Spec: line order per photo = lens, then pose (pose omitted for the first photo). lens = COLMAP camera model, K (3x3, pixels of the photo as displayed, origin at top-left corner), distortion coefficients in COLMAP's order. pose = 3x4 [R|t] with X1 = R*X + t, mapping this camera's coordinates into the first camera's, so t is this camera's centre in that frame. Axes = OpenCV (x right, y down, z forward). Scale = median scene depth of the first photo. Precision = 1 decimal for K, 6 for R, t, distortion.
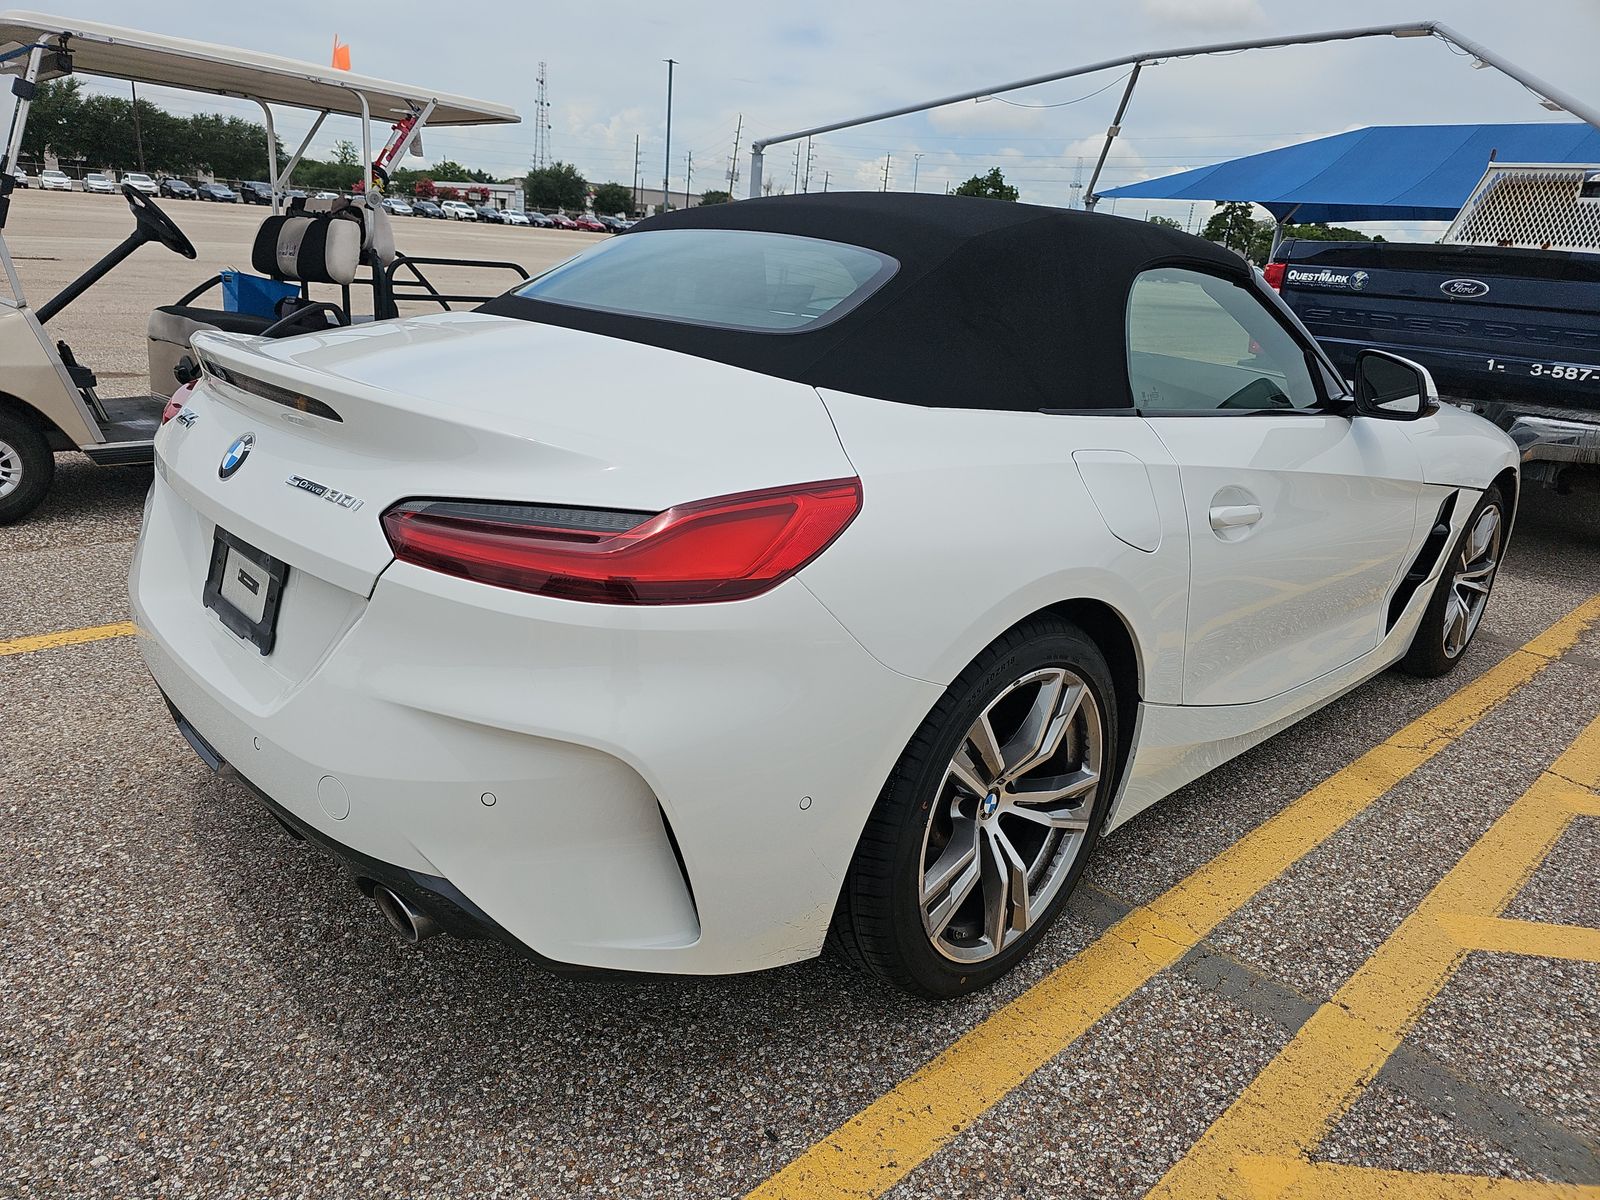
lens RADIAL K [[1083.7, 0, 800.0], [0, 1083.7, 600.0], [0, 0, 1]] dist [0.039294, -0.044406]
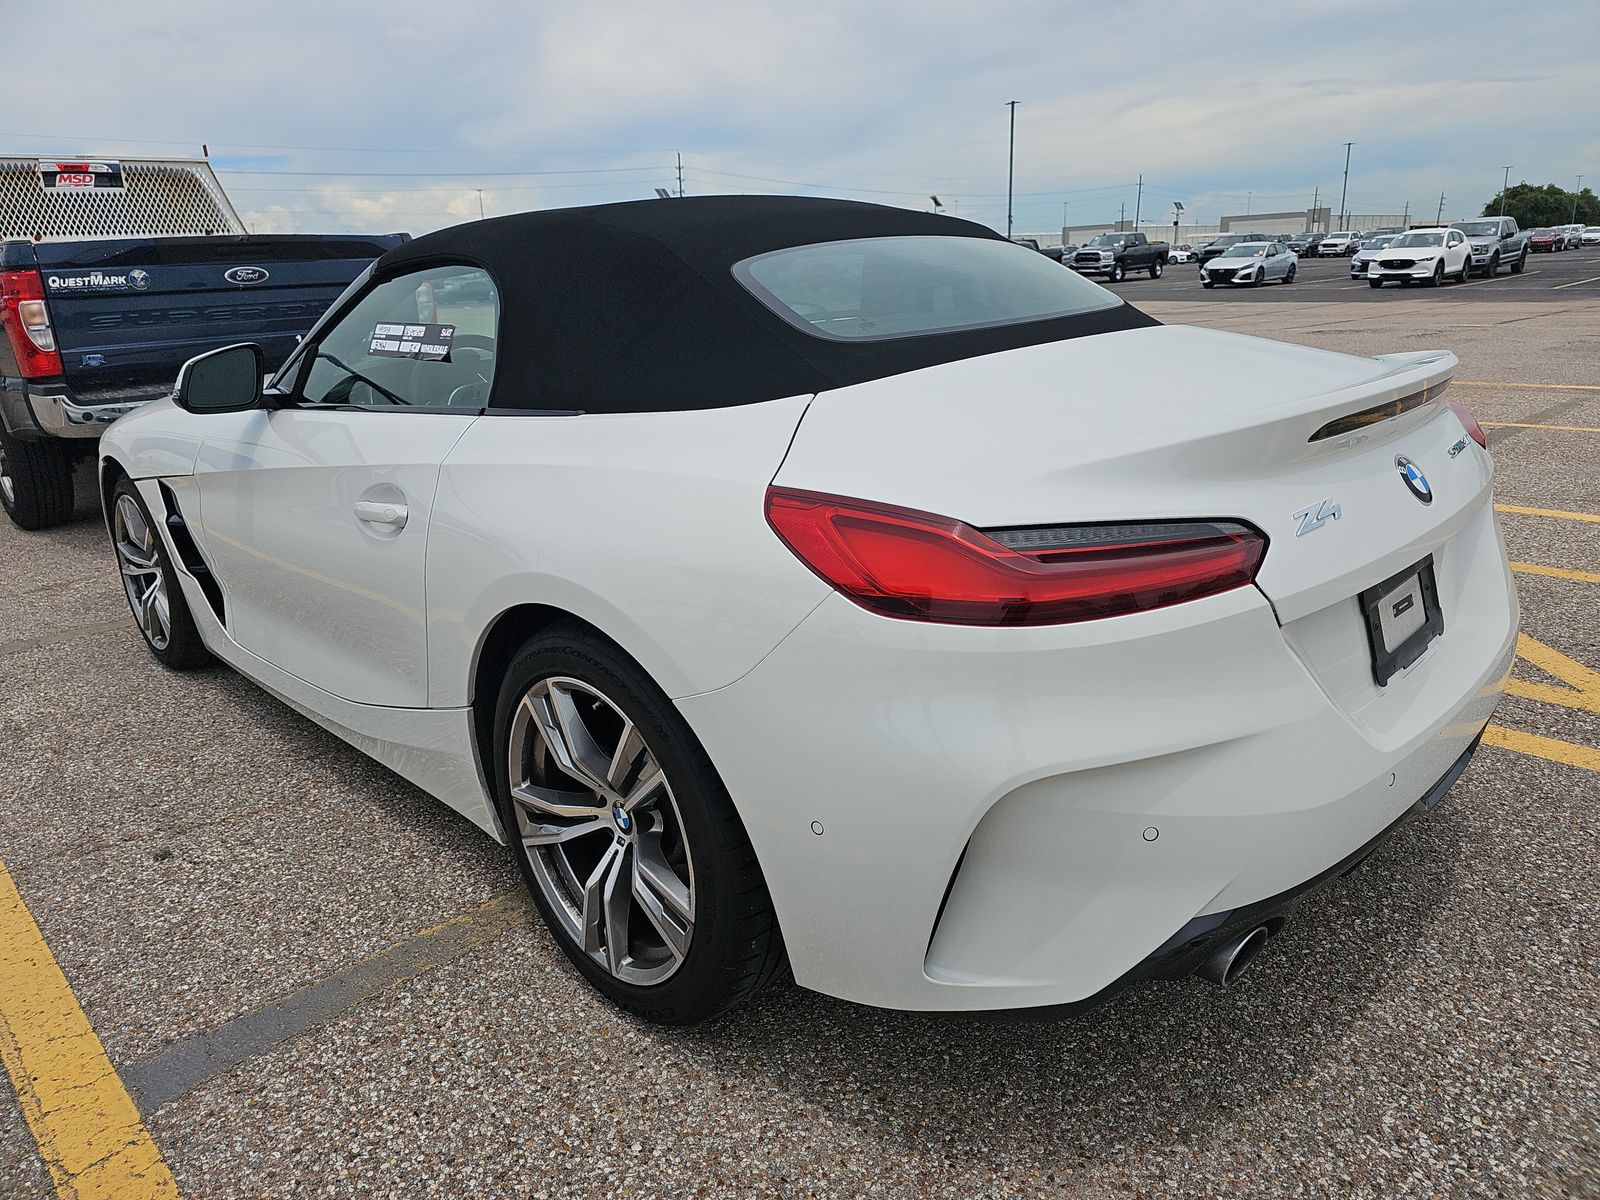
lens RADIAL K [[1072.4, 0, 819.3], [0, 1072.4, 558.6], [0, 0, 1]] dist [-0.000207, -0.004360]
pose [[-0.041461, -0.335136, 0.941257, -0.454635], [0.346483, 0.878786, 0.328155, -0.181879], [-0.937140, 0.339735, 0.079683, 0.463506]]
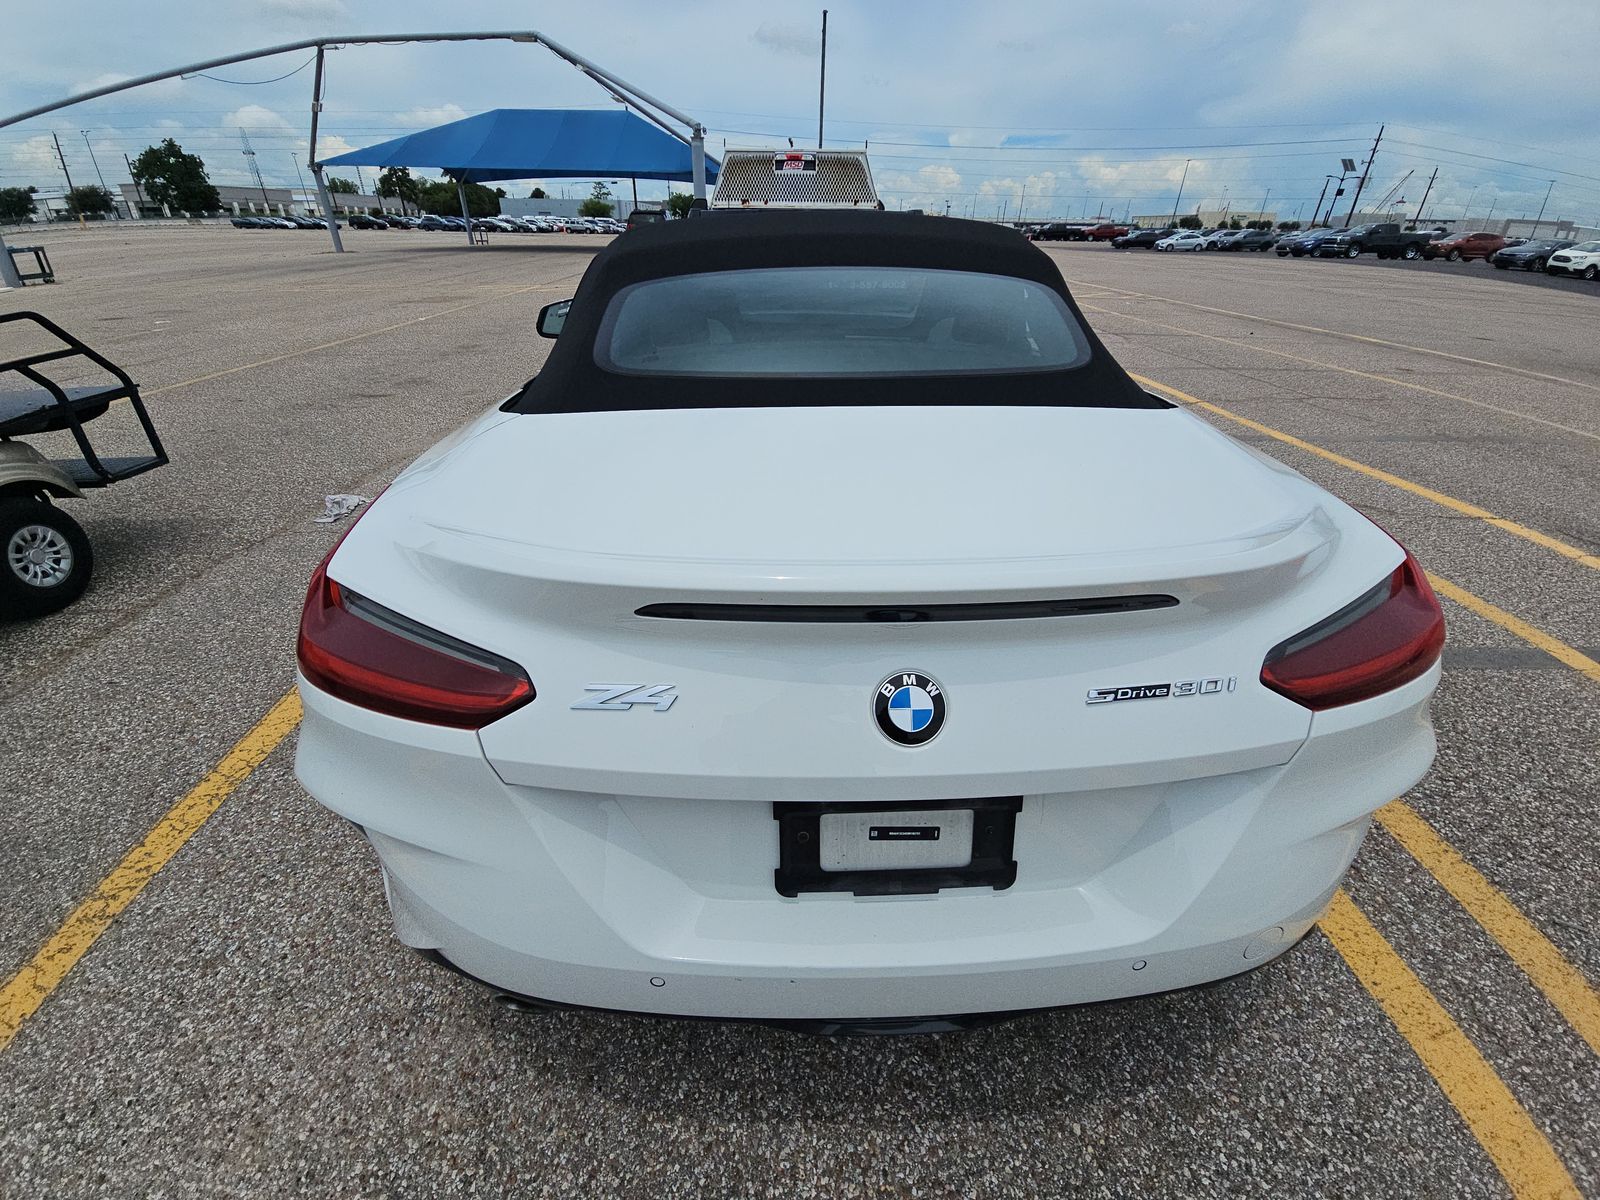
lens RADIAL K [[651.5, 0, 800.0], [0, 651.5, 600.0], [0, 0, 1]] dist [0.021041, -0.014690]
pose [[0.658020, -0.428721, 0.619038, -0.257433], [0.270752, 0.901822, 0.336764, -0.115954], [-0.702640, -0.053992, 0.709494, 0.240526]]
